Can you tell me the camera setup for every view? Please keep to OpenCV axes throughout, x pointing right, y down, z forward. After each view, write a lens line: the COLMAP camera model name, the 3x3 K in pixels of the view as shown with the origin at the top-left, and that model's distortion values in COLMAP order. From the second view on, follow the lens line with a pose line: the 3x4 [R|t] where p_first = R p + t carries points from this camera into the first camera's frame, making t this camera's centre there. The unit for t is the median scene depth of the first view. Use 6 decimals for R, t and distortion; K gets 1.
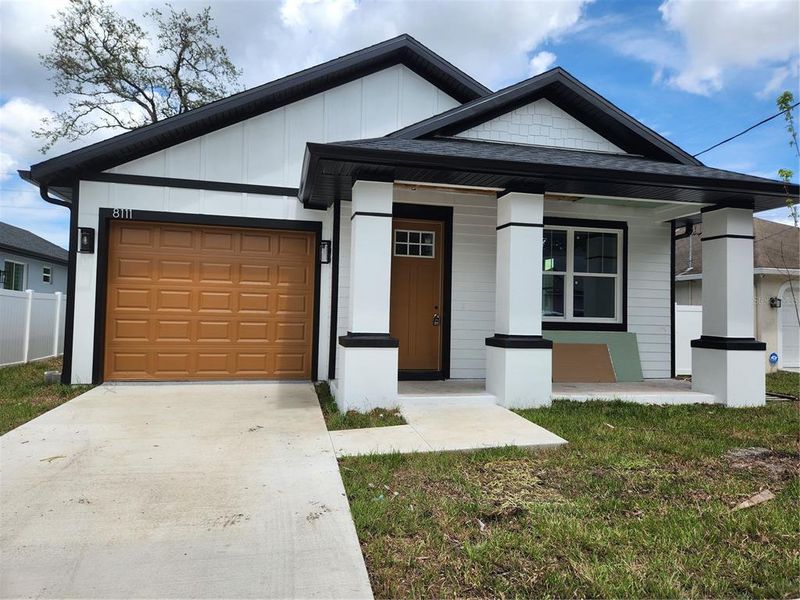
lens RADIAL K [[542.7, 0, 397.3], [0, 542.7, 291.6], [0, 0, 1]] dist [0.041754, -0.011833]
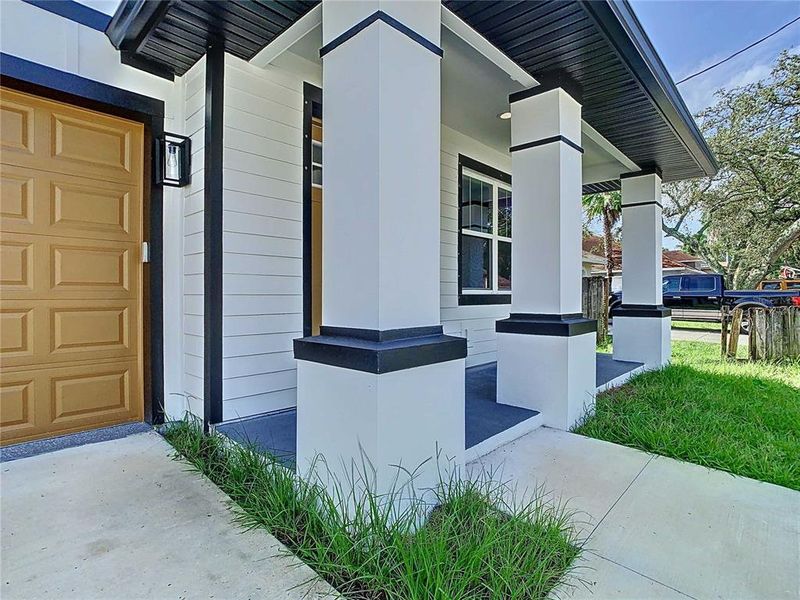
lens RADIAL K [[421.3, 0, 406.0], [0, 421.3, 295.4], [0, 0, 1]] dist [-0.047898, 0.019173]
pose [[0.826859, -0.023826, 0.561904, -0.183574], [-0.003147, 0.998891, 0.046987, 0.029795], [-0.562400, -0.040620, 0.825867, 0.599793]]
